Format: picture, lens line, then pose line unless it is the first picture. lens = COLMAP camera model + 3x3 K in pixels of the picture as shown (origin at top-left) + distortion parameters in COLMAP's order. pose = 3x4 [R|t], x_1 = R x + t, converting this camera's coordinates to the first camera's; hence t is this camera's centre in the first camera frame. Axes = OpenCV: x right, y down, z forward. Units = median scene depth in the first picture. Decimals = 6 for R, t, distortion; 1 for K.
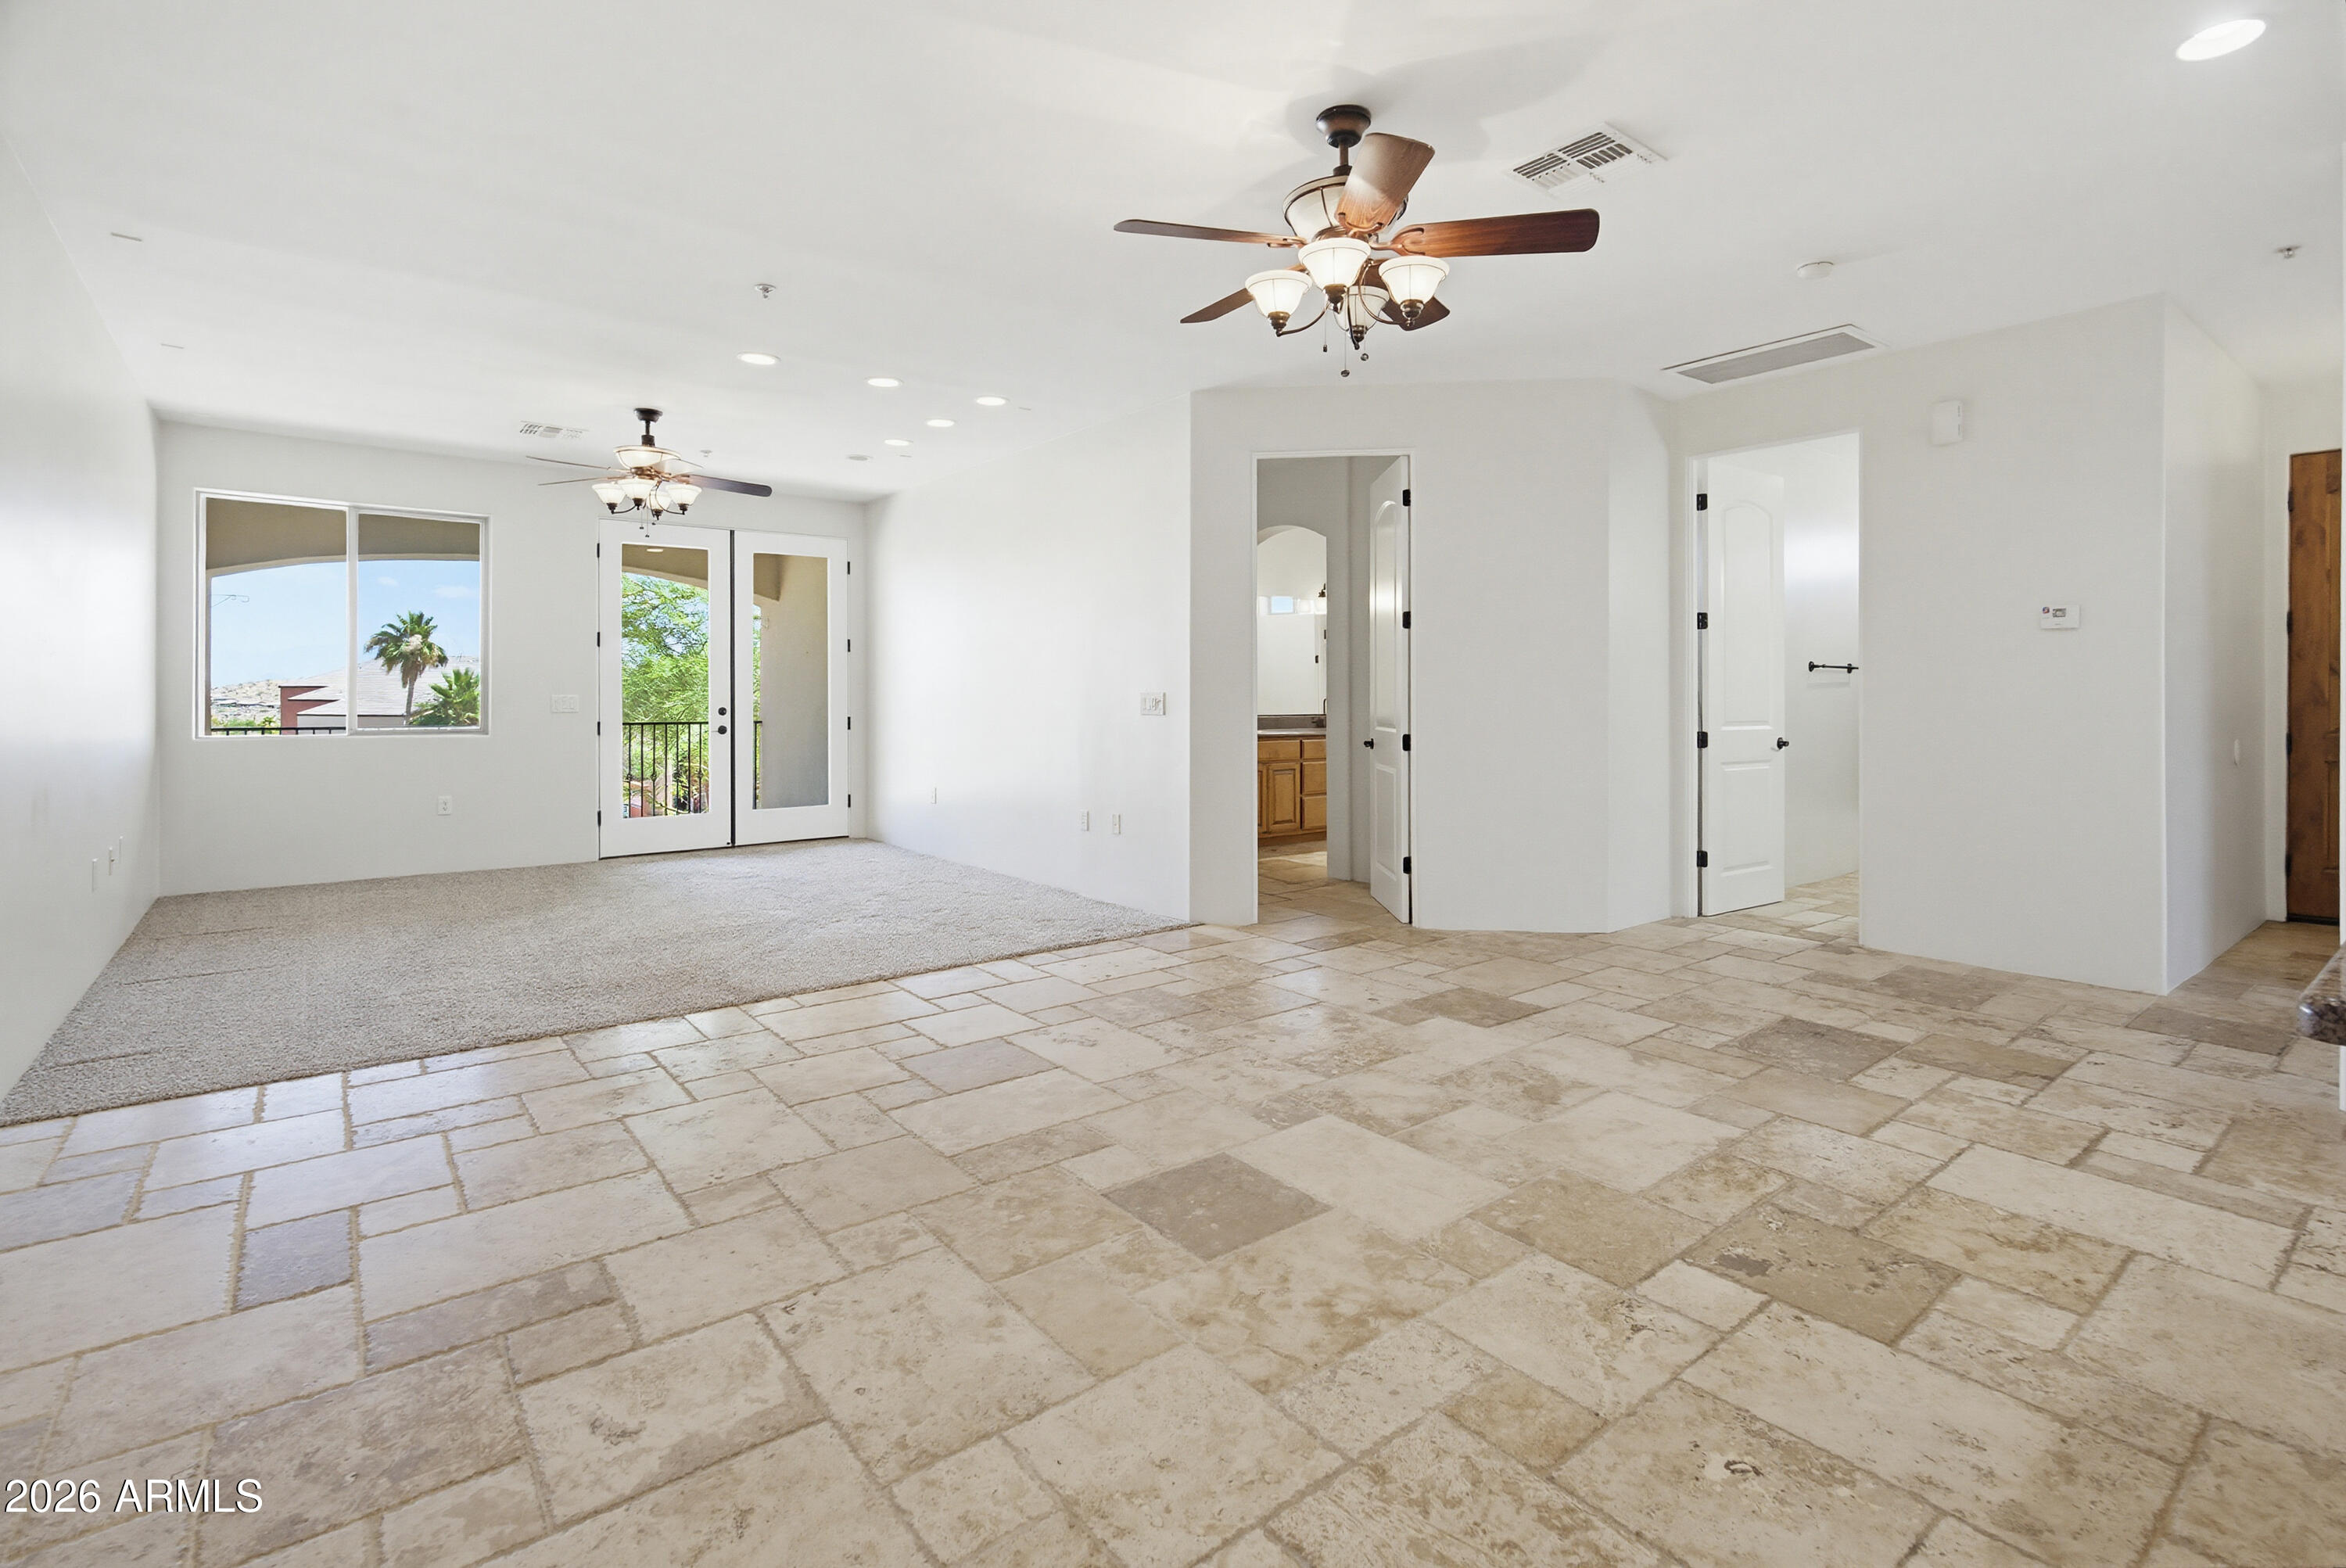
lens RADIAL K [[1084.0, 0, 1171.1], [0, 1084.0, 785.8], [0, 0, 1]] dist [-0.003894, 0.003091]
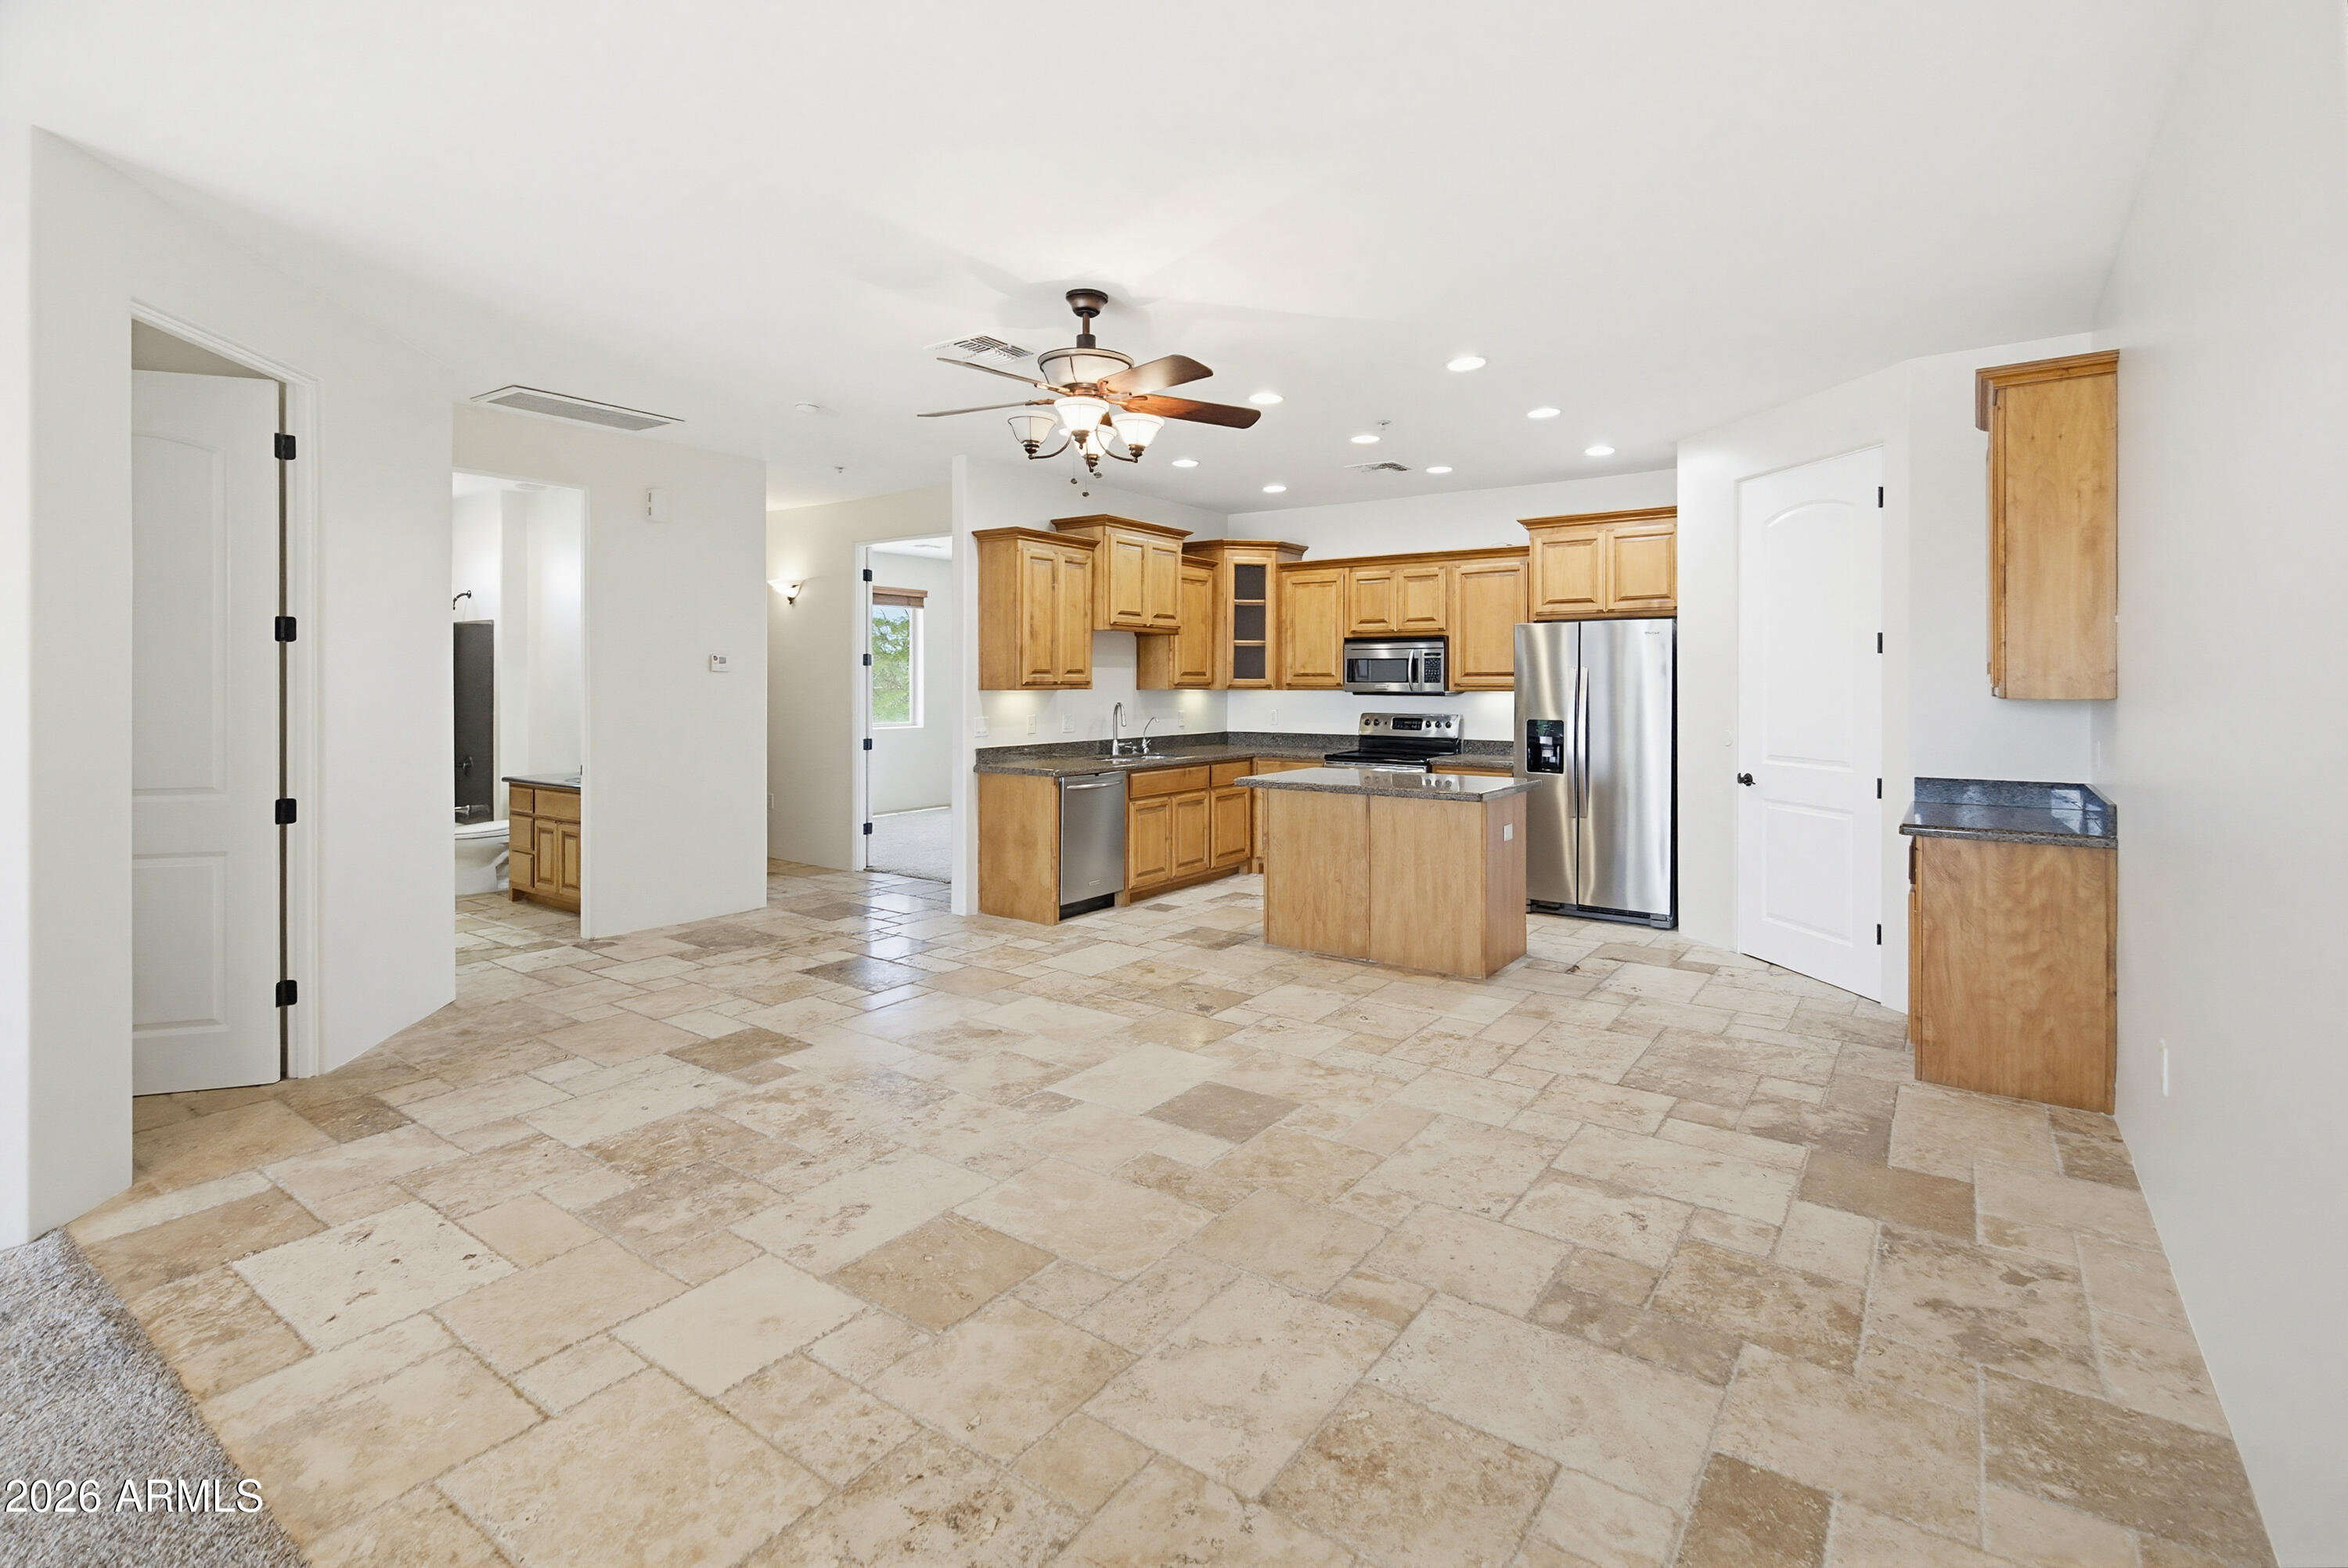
lens RADIAL K [[1084.7, 0, 1179.8], [0, 1084.7, 701.2], [0, 0, 1]] dist [-0.003894, 0.003091]
pose [[-0.277066, -0.017171, 0.960697, -1.511188], [0.076658, 0.996258, 0.039915, -0.238950], [-0.957788, 0.084705, -0.274713, 1.645370]]
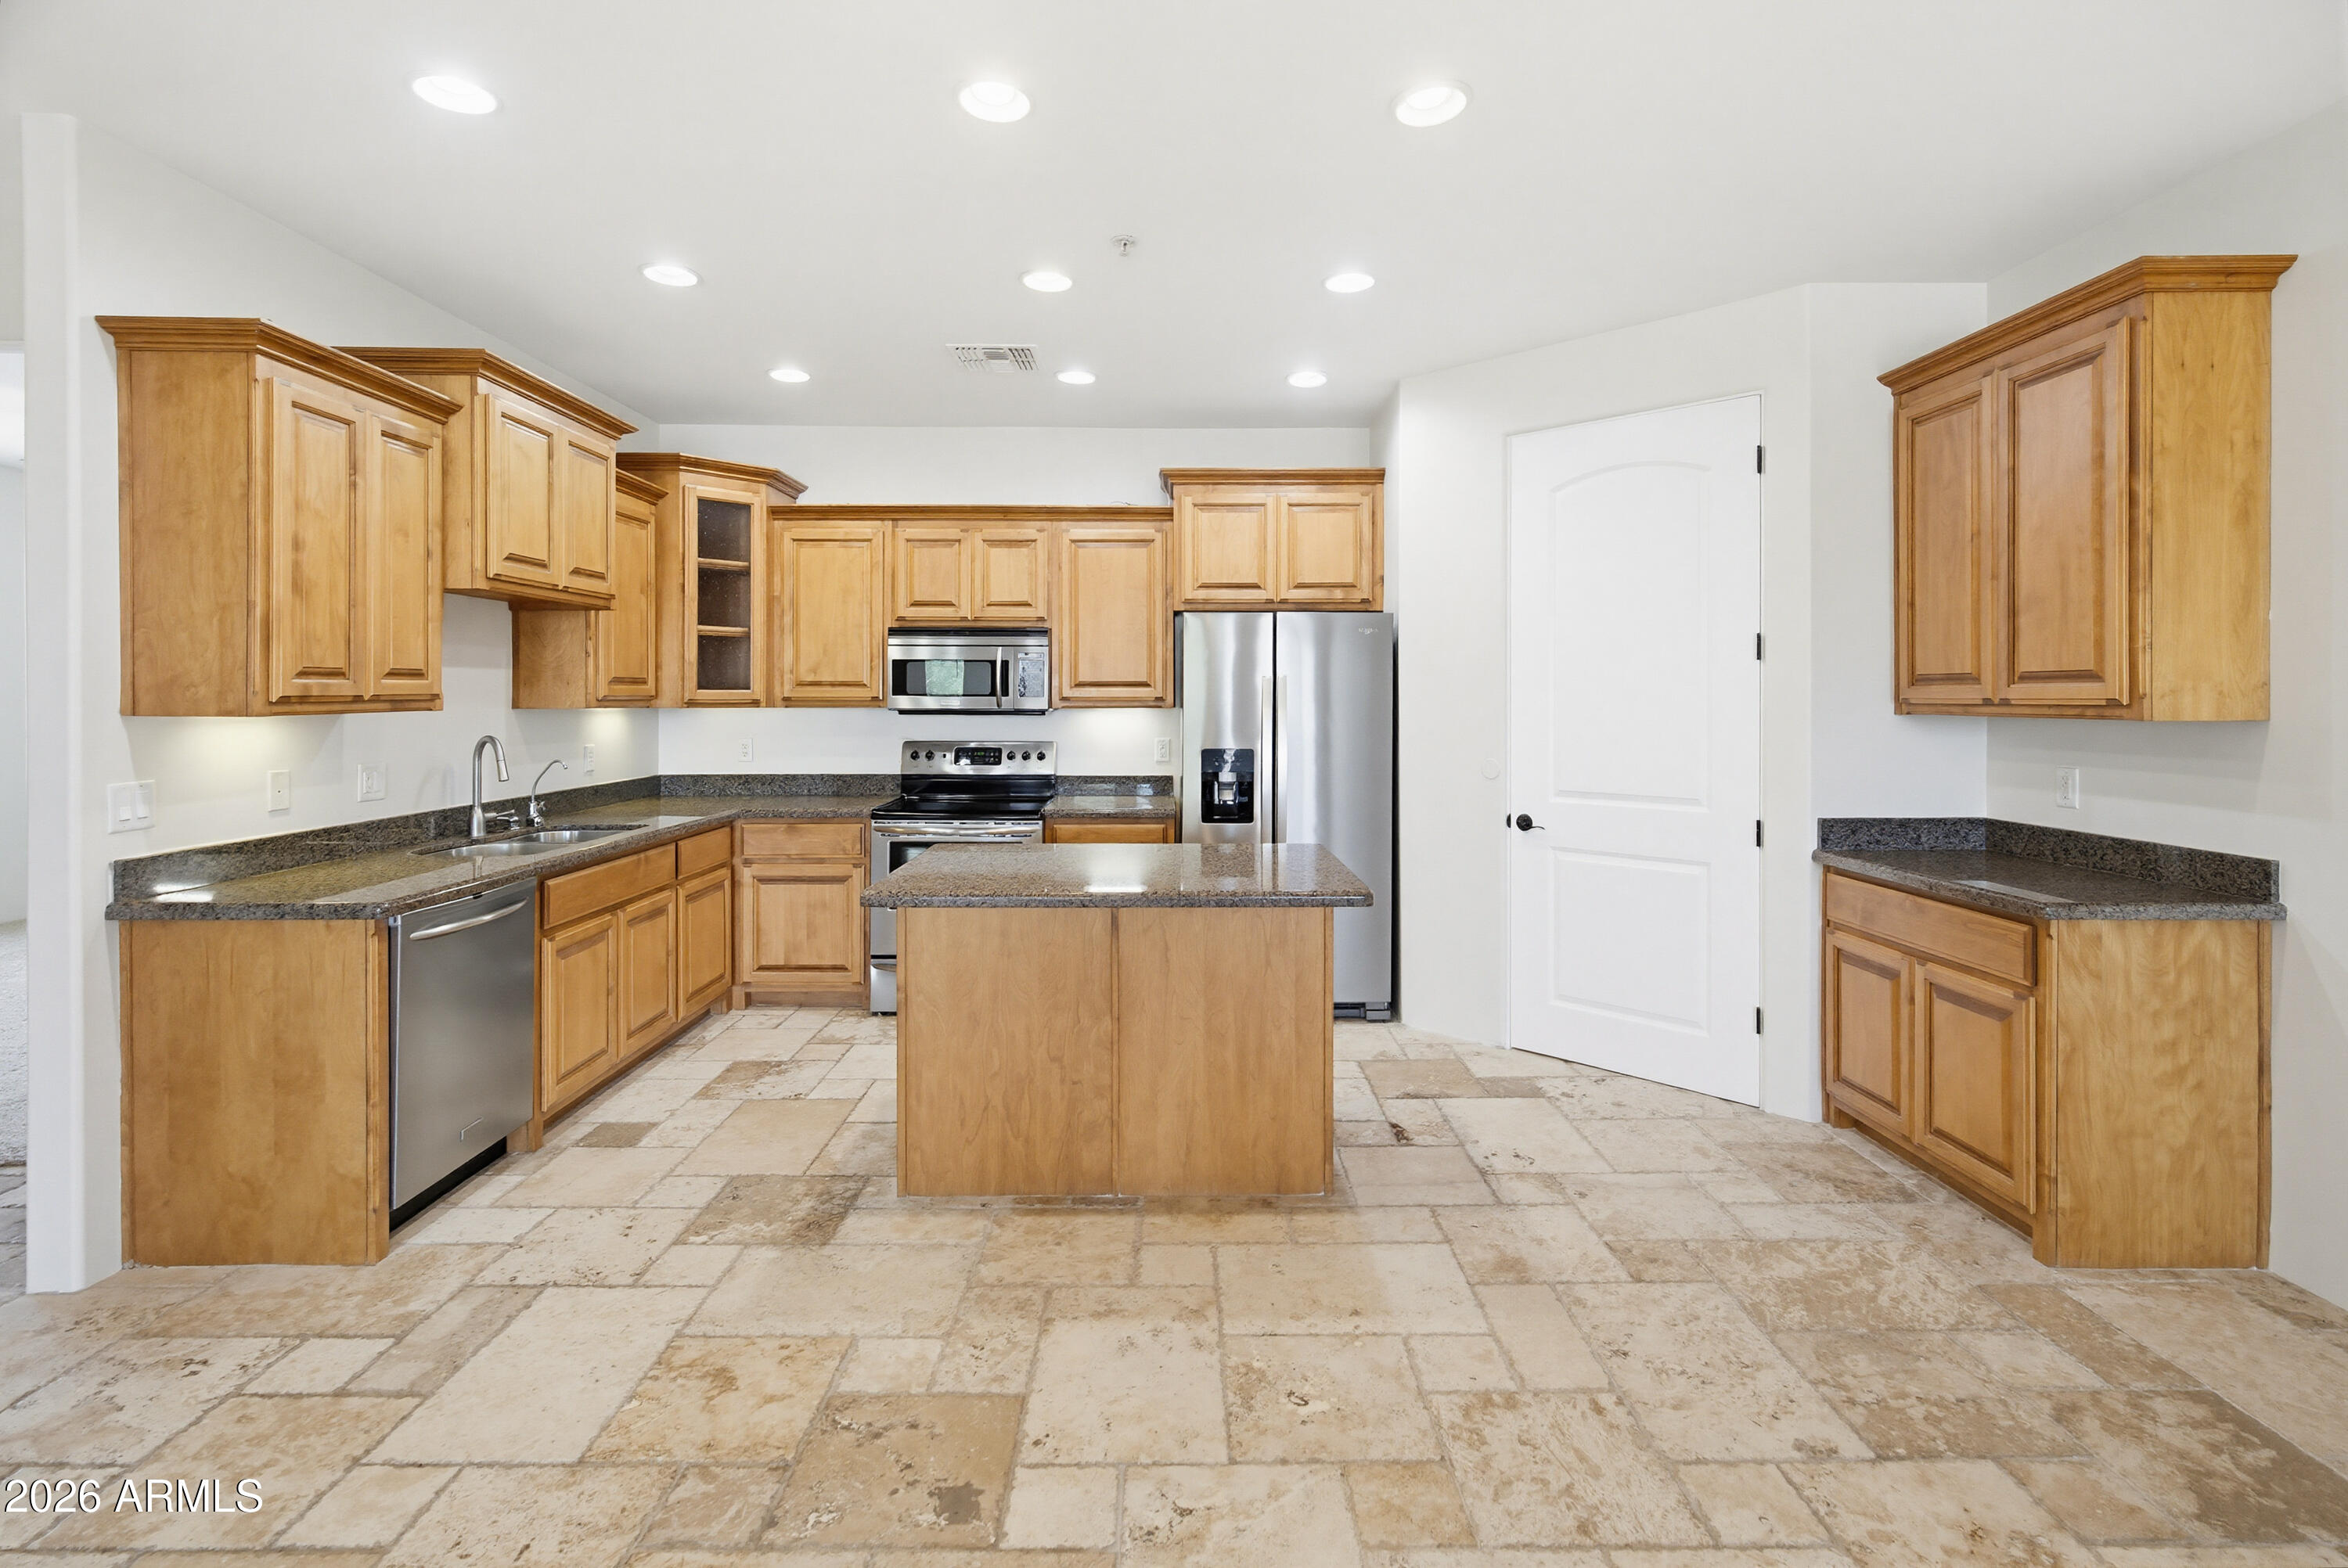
lens RADIAL K [[1084.7, 0, 1179.7], [0, 1084.7, 700.5], [0, 0, 1]] dist [-0.003894, 0.003091]
pose [[-0.789804, -0.004235, 0.613345, -0.121196], [0.047643, 0.996531, 0.068230, -0.235034], [-0.611506, 0.083110, -0.786863, 1.580979]]
